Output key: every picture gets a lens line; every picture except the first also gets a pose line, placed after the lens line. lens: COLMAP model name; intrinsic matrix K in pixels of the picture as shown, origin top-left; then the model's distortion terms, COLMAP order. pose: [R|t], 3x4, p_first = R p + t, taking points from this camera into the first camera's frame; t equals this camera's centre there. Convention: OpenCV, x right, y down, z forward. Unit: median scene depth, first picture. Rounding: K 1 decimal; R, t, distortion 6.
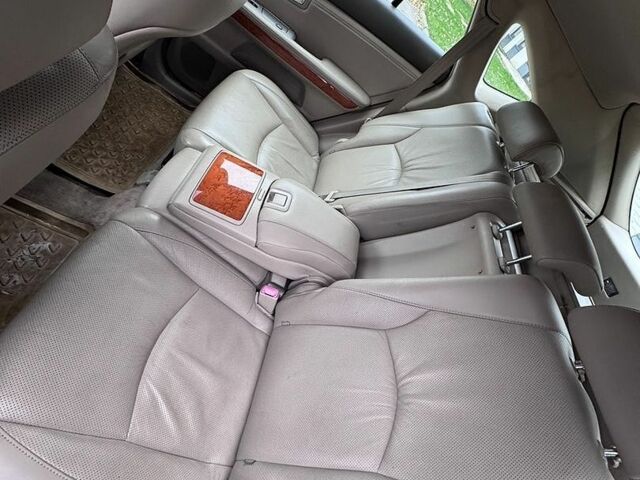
lens RADIAL K [[342.2, 0, 324.7], [0, 342.2, 242.2], [0, 0, 1]] dist [-0.001307, 0.000332]
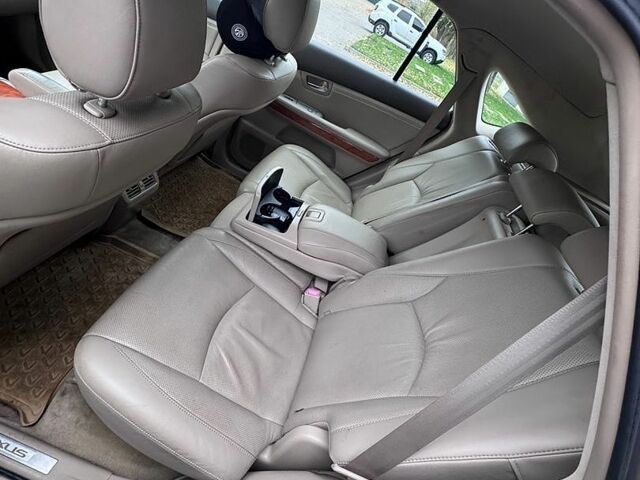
lens RADIAL K [[342.2, 0, 324.1], [0, 342.2, 239.9], [0, 0, 1]] dist [-0.001307, 0.000332]
pose [[0.981962, -0.121573, -0.144812, 0.061316], [0.077346, 0.957151, -0.279070, 0.265374], [0.172534, 0.262835, 0.949289, -0.136489]]
